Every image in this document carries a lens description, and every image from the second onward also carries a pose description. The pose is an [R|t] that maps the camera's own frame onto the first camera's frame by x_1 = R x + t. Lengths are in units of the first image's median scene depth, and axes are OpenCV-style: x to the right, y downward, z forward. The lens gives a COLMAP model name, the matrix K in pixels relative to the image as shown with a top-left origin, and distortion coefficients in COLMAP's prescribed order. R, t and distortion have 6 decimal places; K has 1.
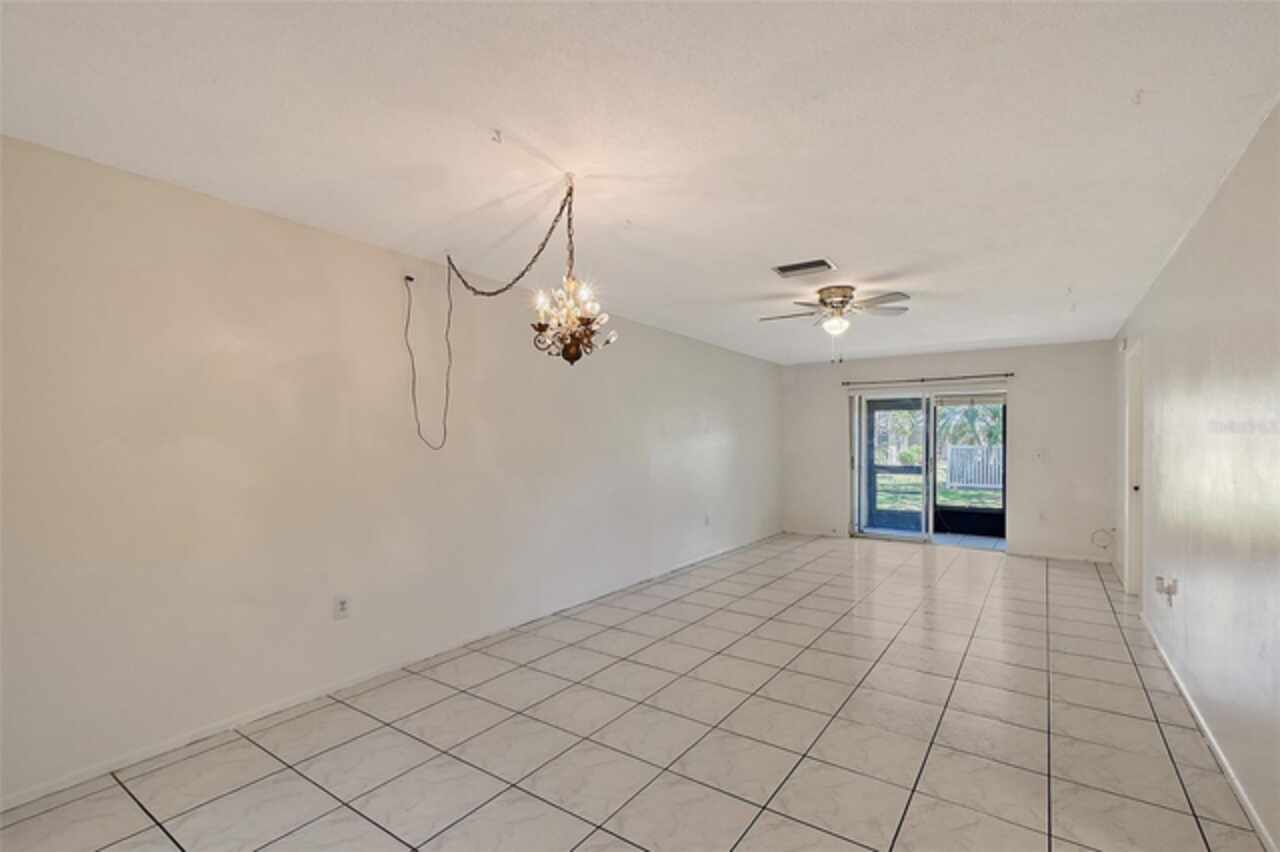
lens RADIAL K [[568.1, 0, 644.3], [0, 568.1, 436.3], [0, 0, 1]] dist [0.001551, 0.000008]
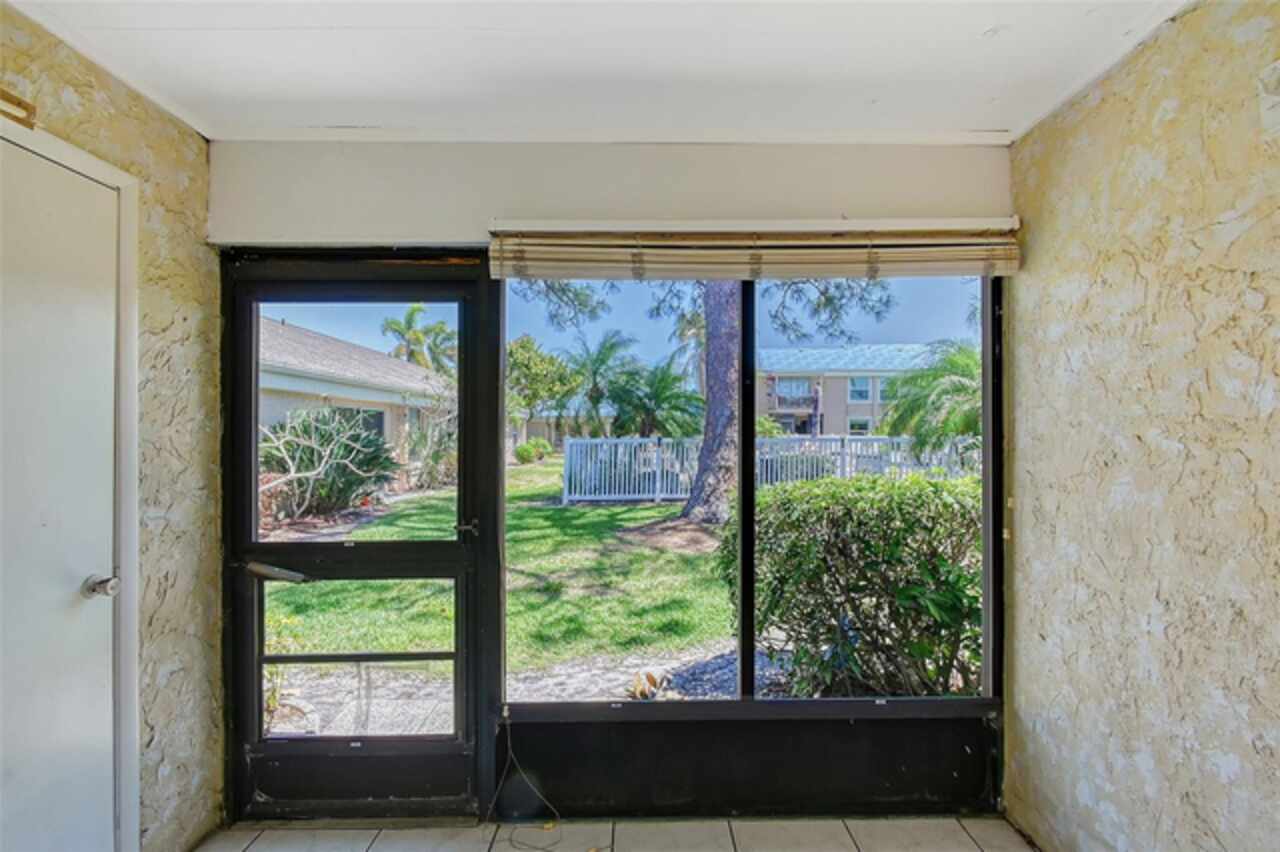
lens RADIAL K [[576.9, 0, 640.0], [0, 576.9, 426.0], [0, 0, 1]] dist [-0.022850, -0.000061]
pose [[0.817937, -0.002379, 0.575302, 0.398161], [0.005121, 0.999982, -0.003145, 0.006642], [-0.575284, 0.005518, 0.817935, 0.727388]]
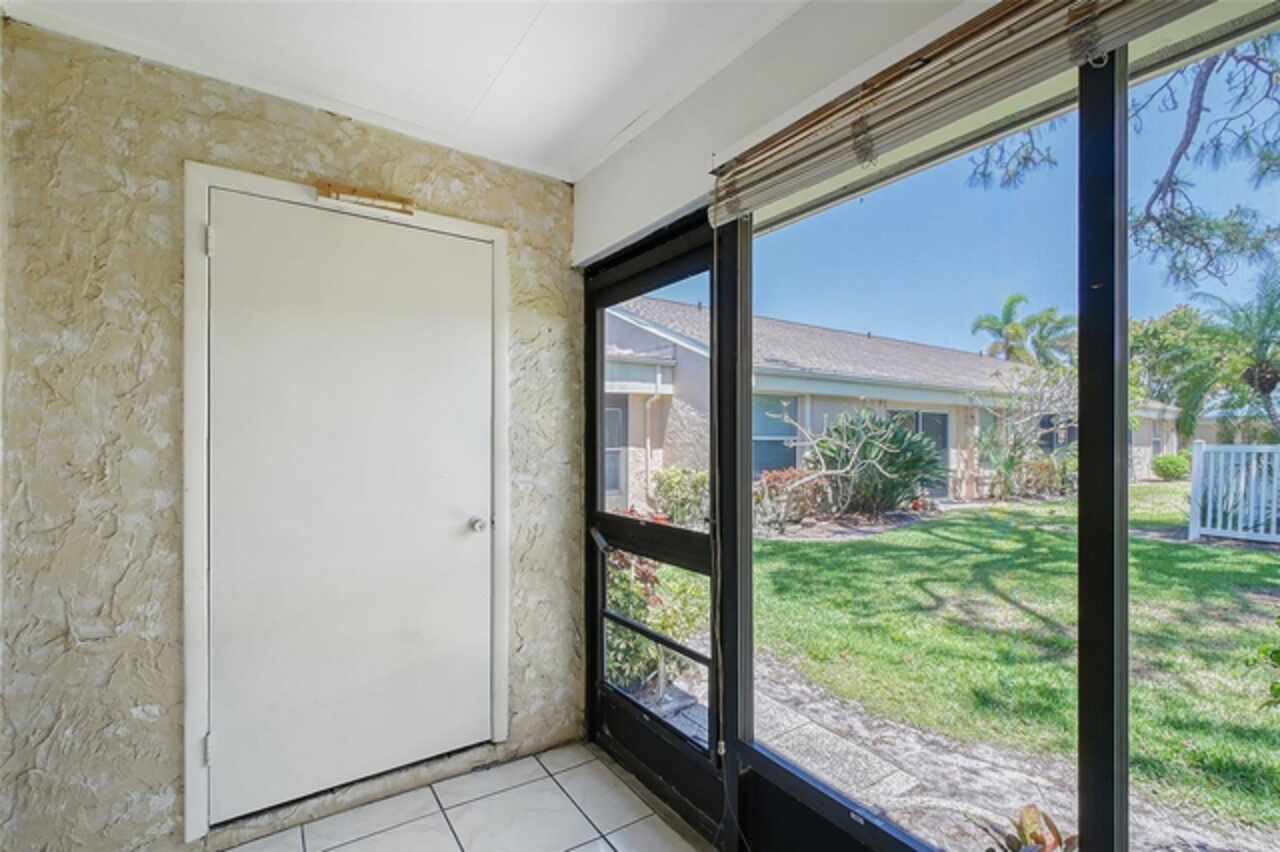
lens RADIAL K [[568.1, 0, 644.3], [0, 568.1, 436.3], [0, 0, 1]] dist [0.001551, 0.000008]
pose [[0.933828, -0.001085, -0.357721, 0.518238], [0.001244, 0.999999, 0.000214, 0.015917], [0.357720, -0.000645, 0.933829, 0.758854]]
